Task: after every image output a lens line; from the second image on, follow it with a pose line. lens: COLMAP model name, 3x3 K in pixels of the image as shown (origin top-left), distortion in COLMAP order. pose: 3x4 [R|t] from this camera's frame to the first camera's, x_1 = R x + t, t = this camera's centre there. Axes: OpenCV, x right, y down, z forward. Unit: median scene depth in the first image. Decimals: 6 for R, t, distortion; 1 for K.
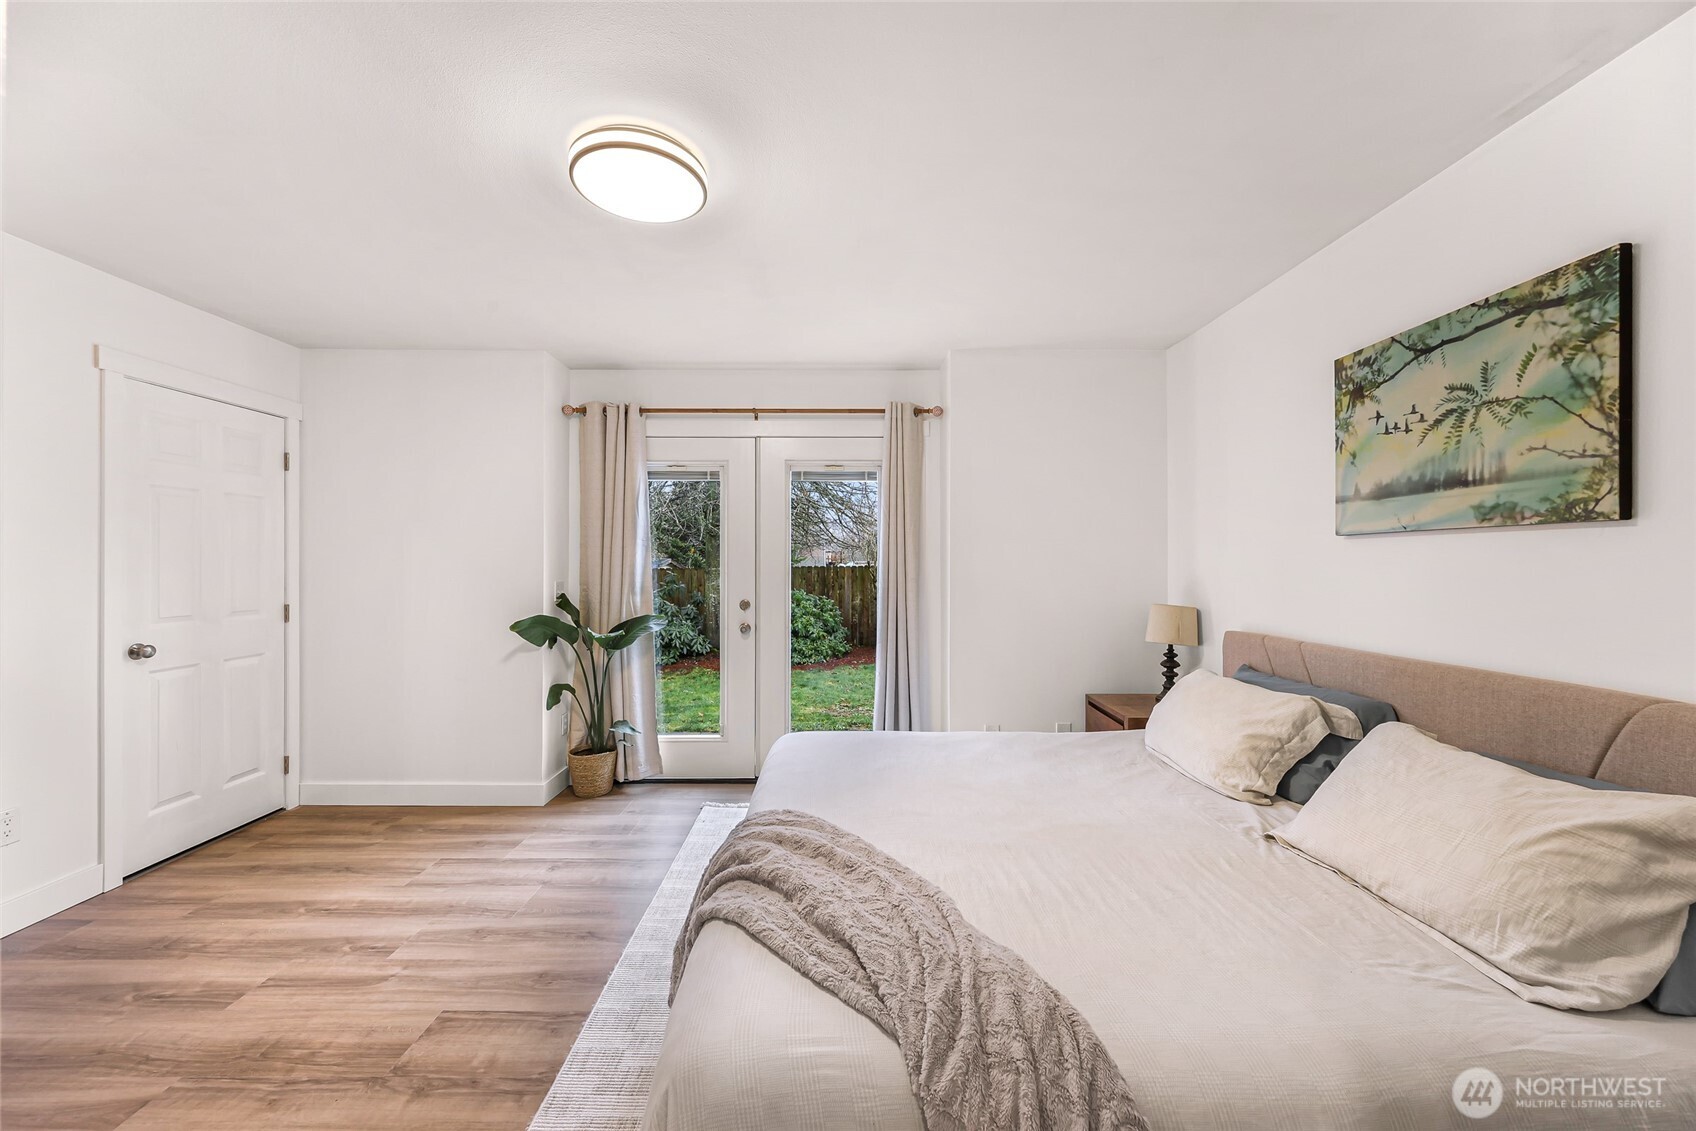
lens RADIAL K [[639.1, 0, 846.0], [0, 639.1, 560.2], [0, 0, 1]] dist [0.000296, 0.000003]
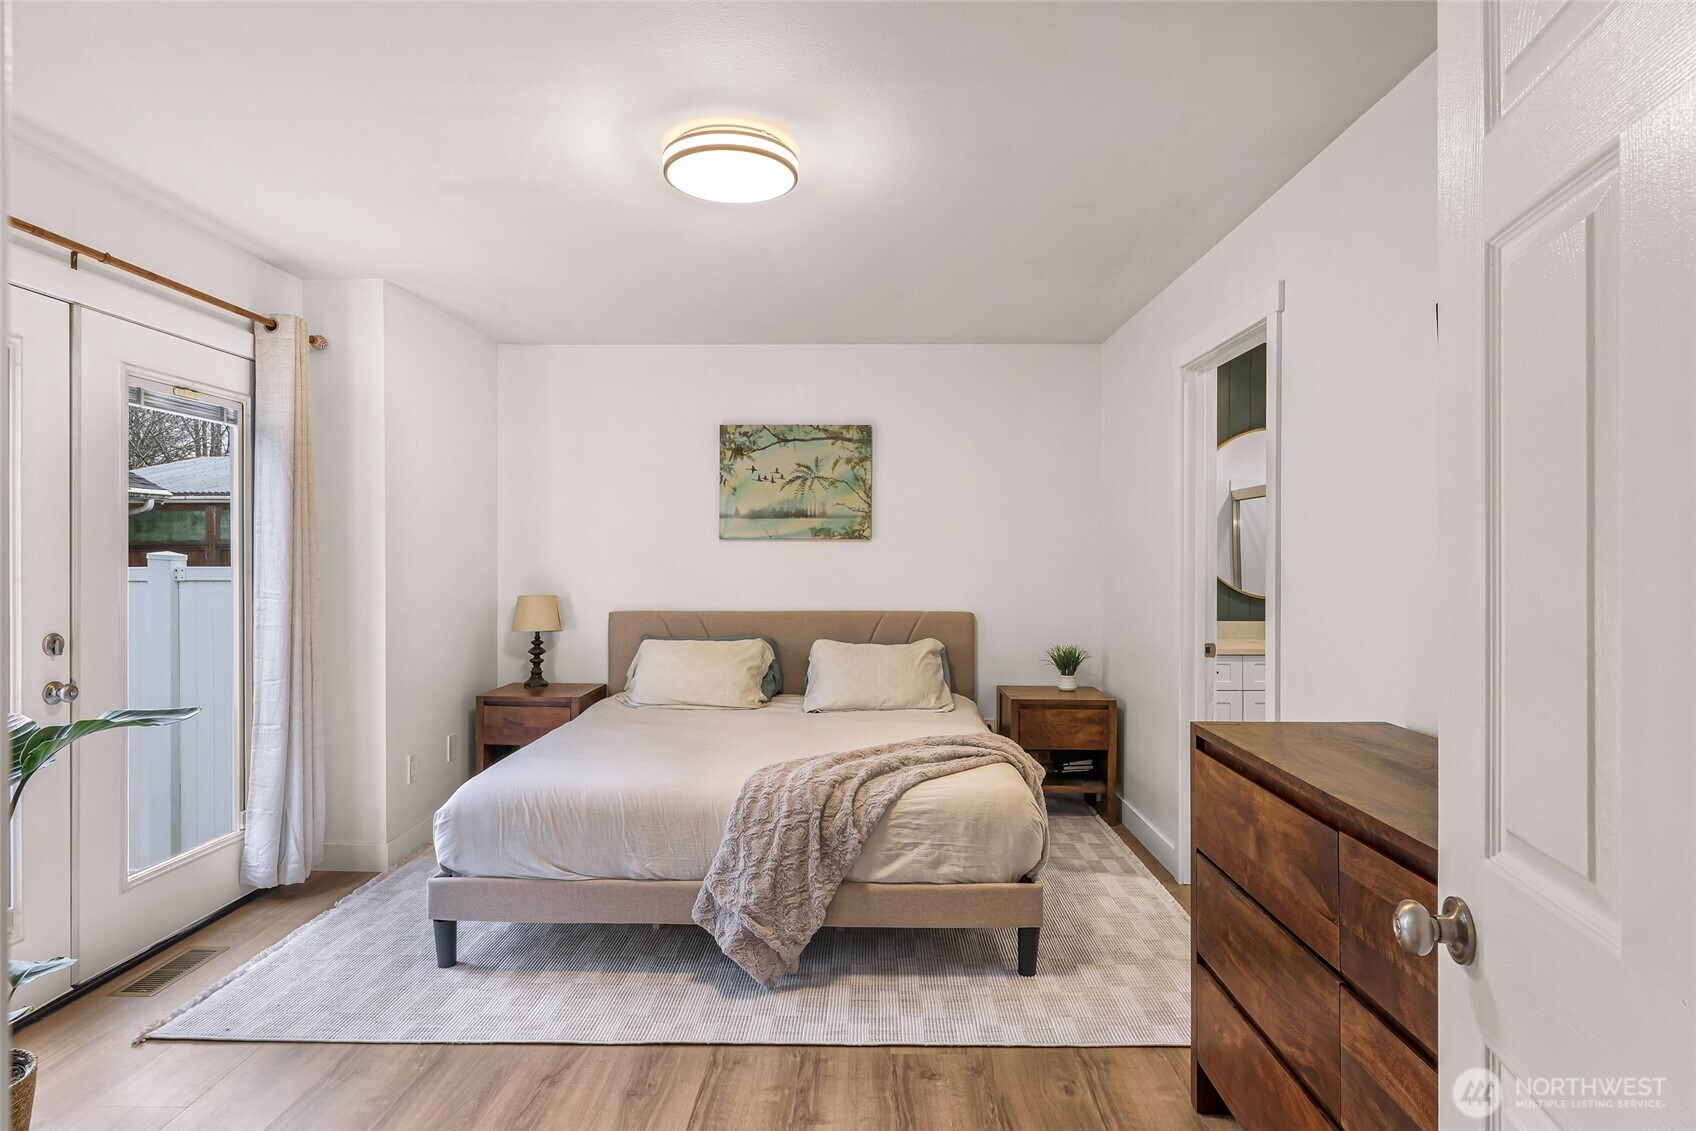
lens RADIAL K [[899.2, 0, 847.5], [0, 899.2, 561.1], [0, 0, 1]] dist [0.002624, 0.000600]
pose [[0.019159, -0.006781, 0.999793, -1.691185], [-0.007251, 0.999950, 0.006921, -0.002917], [-0.999790, -0.007382, 0.019109, 0.788562]]
